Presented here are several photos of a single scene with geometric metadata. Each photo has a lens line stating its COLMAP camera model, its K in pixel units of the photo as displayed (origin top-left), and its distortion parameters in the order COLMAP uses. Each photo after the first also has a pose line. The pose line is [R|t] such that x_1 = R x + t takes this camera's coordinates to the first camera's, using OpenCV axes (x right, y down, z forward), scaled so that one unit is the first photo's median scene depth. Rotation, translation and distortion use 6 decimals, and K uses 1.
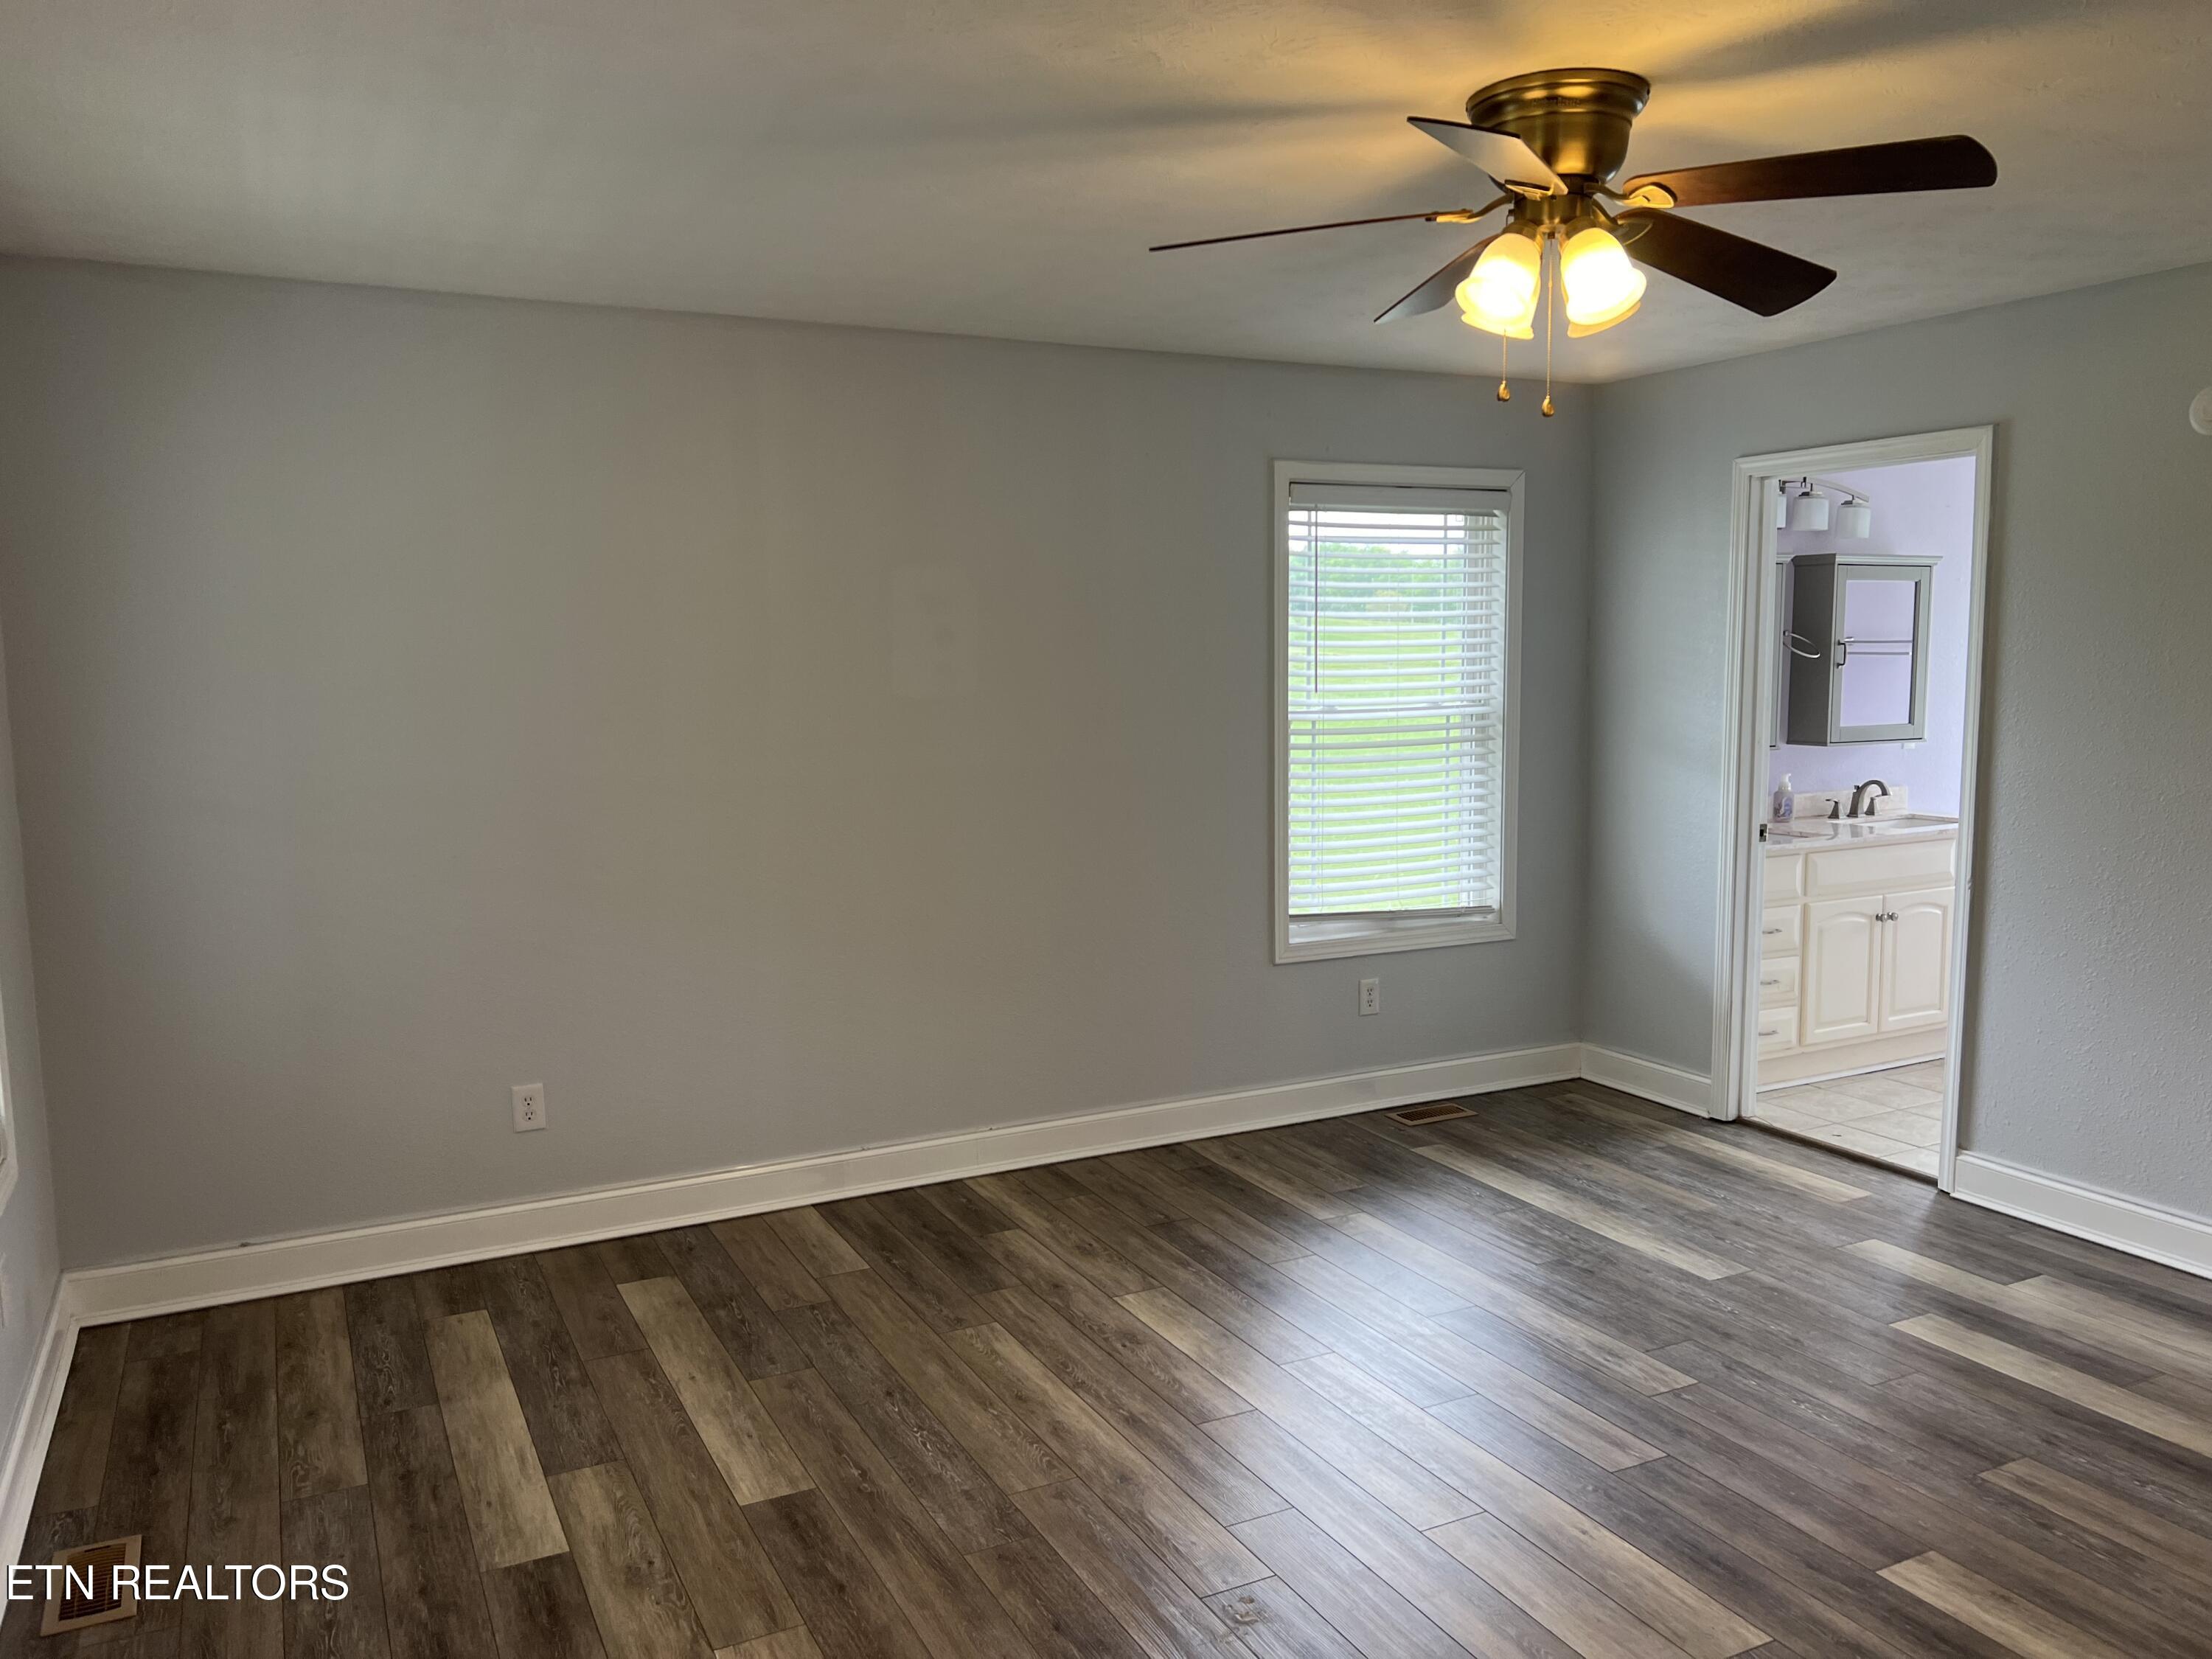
lens RADIAL K [[1675.3, 0, 1106.5], [0, 1675.3, 829.4], [0, 0, 1]] dist [0.032545, -0.004934]
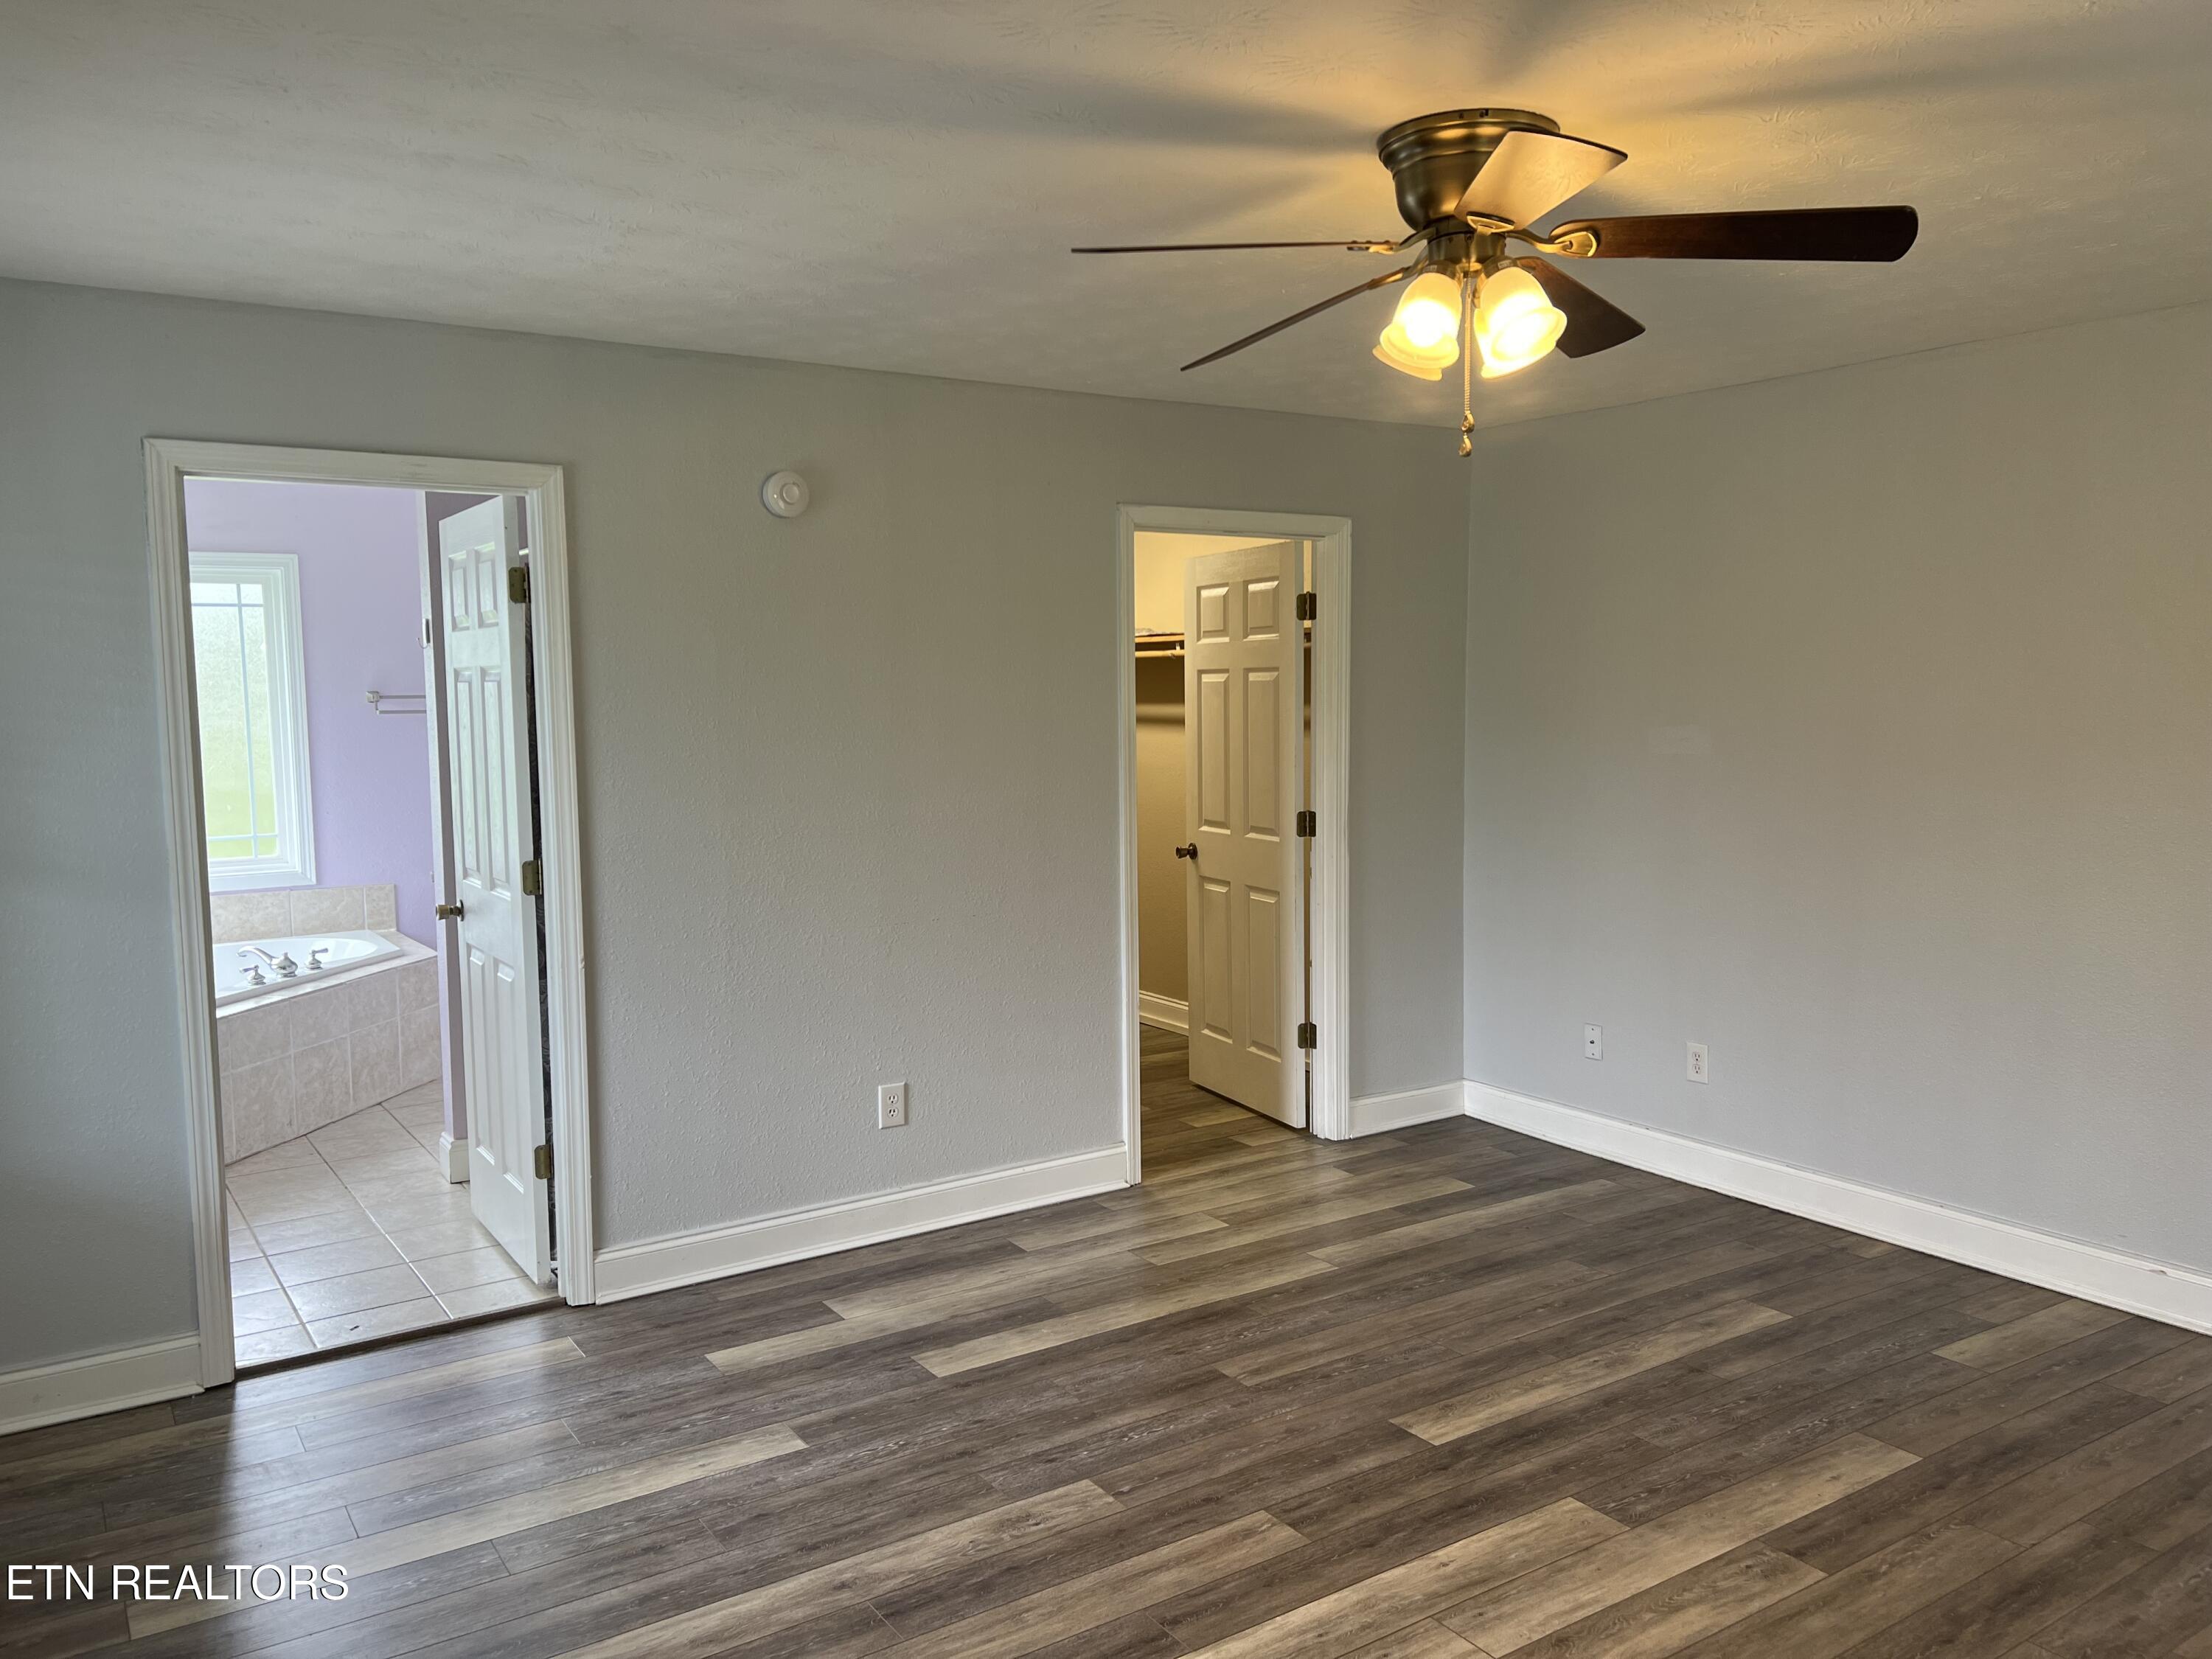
lens RADIAL K [[1675.3, 0, 1107.1], [0, 1675.3, 834.1], [0, 0, 1]] dist [0.032545, -0.004934]
pose [[-0.124155, -0.076335, 0.989322, -0.539689], [0.122554, 0.988223, 0.091630, -0.109500], [-0.984665, 0.132622, -0.113338, 1.030470]]
